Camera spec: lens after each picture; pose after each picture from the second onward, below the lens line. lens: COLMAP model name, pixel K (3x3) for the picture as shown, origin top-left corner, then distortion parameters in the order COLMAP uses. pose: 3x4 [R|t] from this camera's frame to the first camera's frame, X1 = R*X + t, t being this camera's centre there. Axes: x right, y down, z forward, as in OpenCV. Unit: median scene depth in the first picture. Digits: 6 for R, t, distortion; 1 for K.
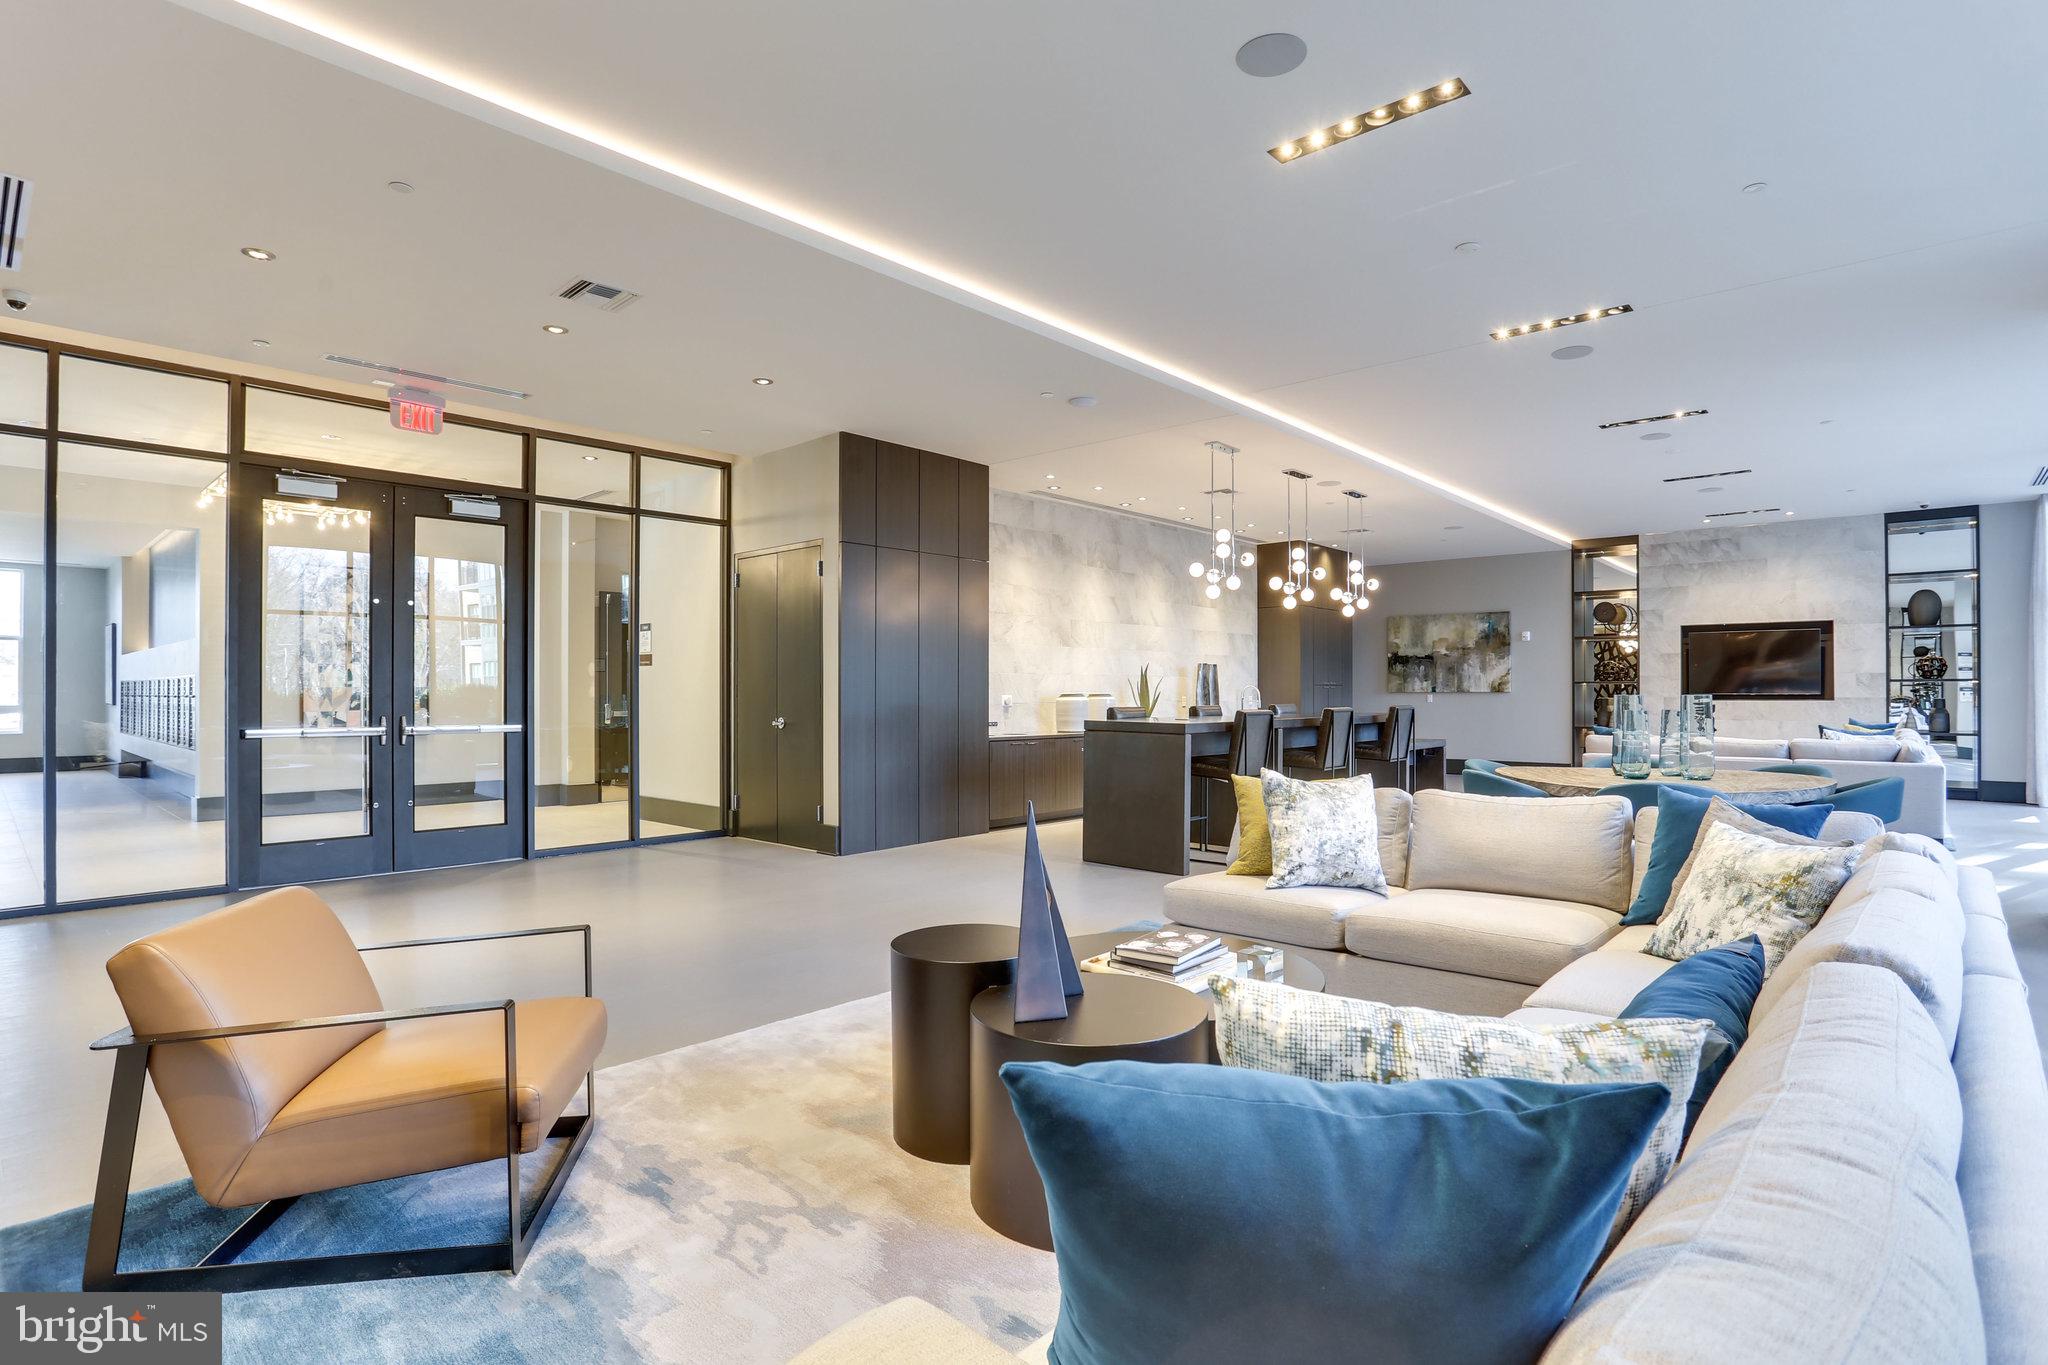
lens RADIAL K [[1064.3, 0, 1079.2], [0, 1064.3, 687.5], [0, 0, 1]] dist [-0.025198, 0.000185]
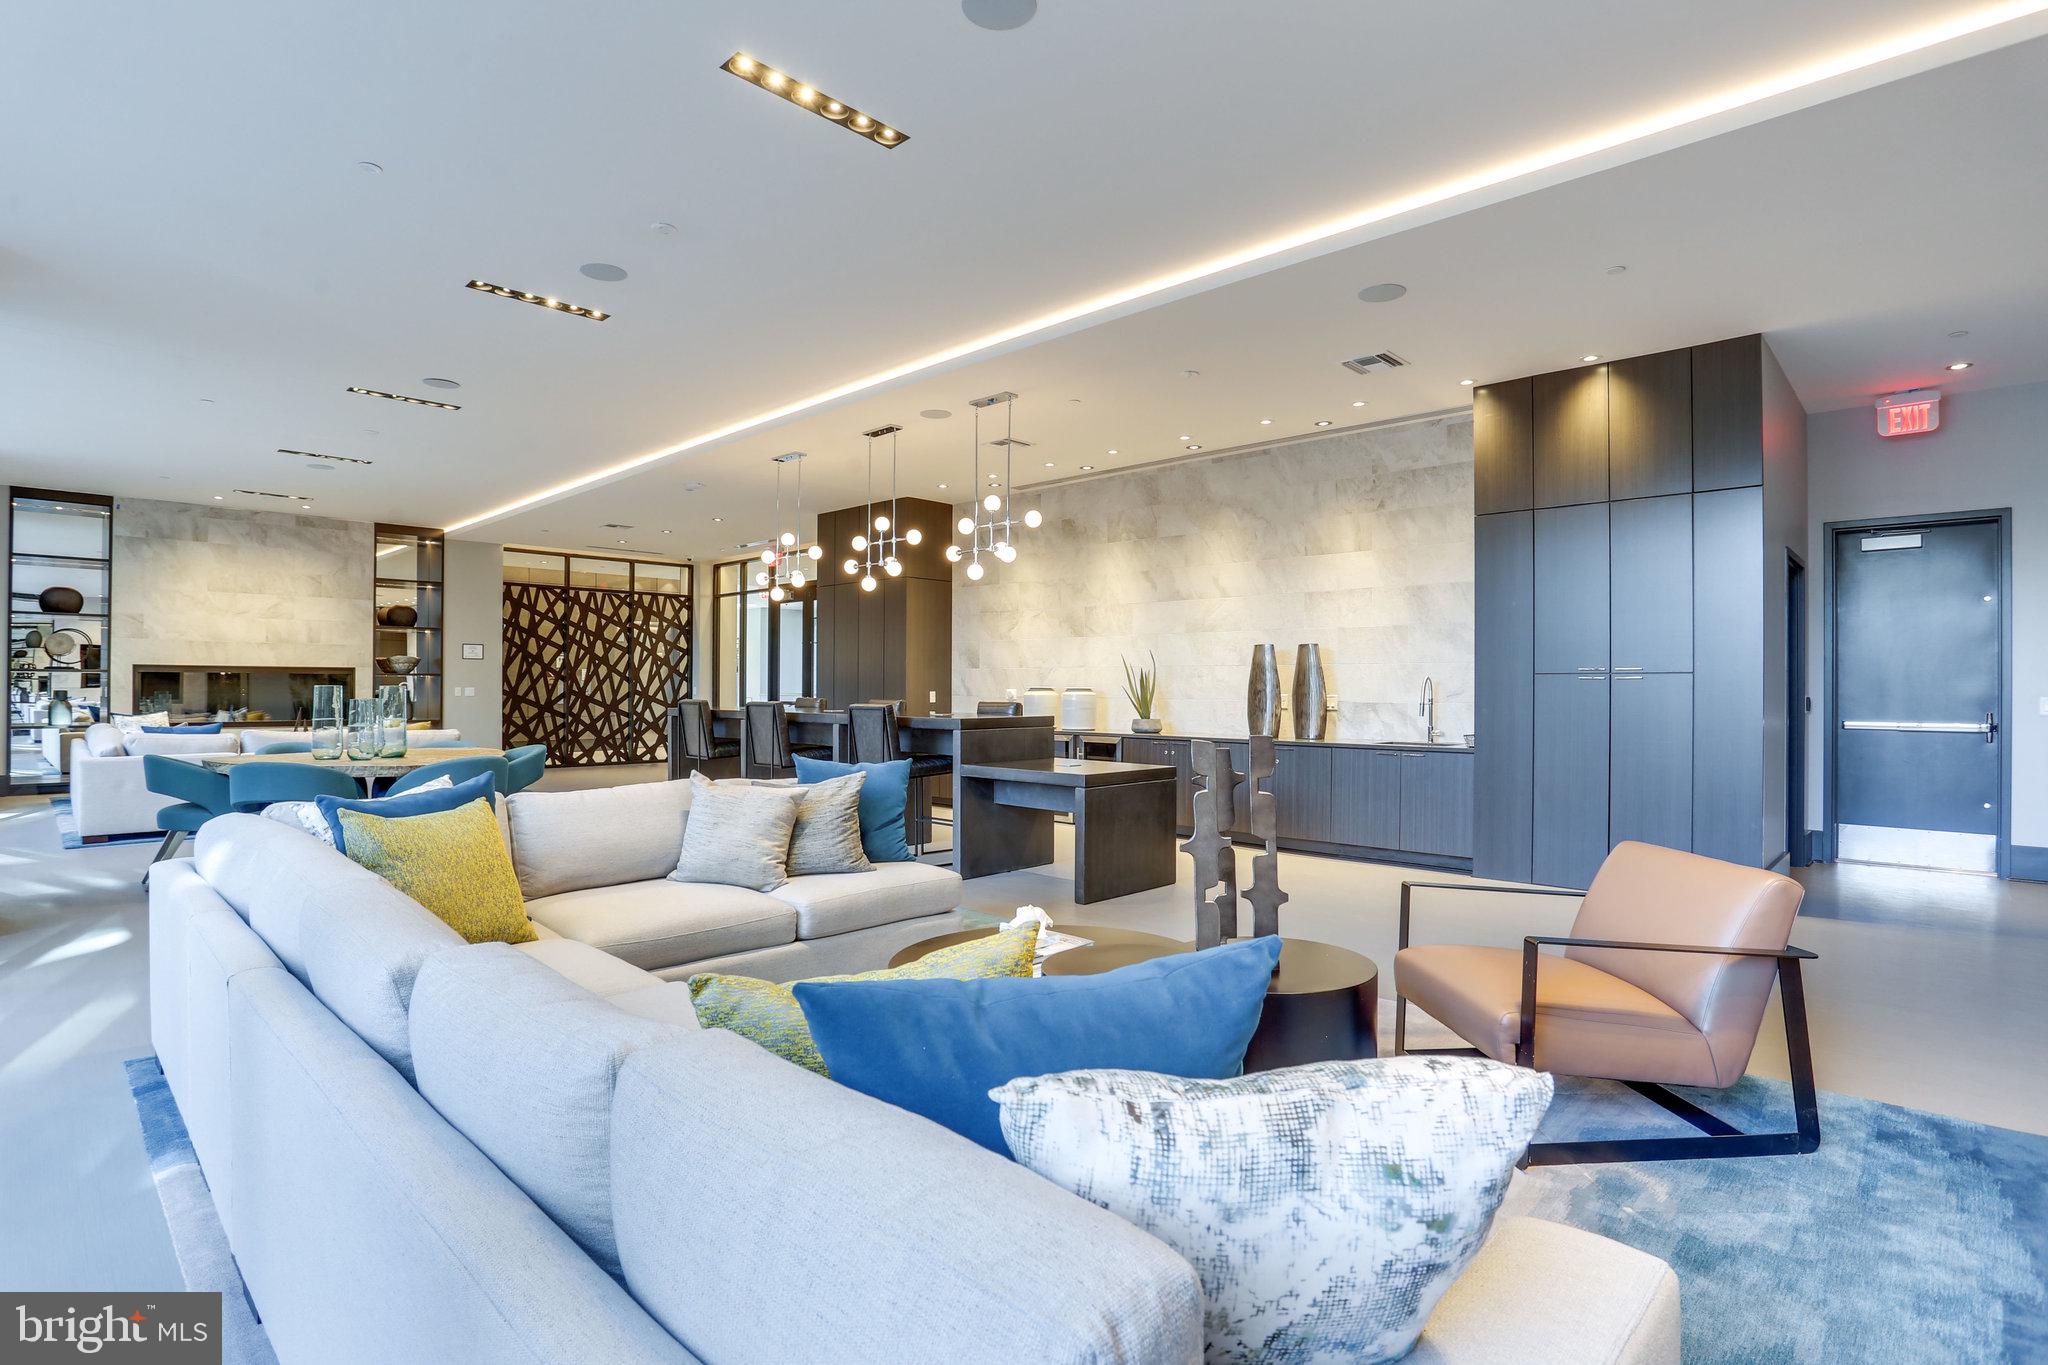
lens RADIAL K [[1018.2, 0, 1024.0], [0, 1018.2, 682.5], [0, 0, 1]] dist [0.000428, 0.000385]
pose [[-0.075344, -0.000135, -0.997158, 0.729594], [0.003715, 0.999993, -0.000417, 0.001067], [0.997151, -0.003736, -0.075343, 0.852783]]
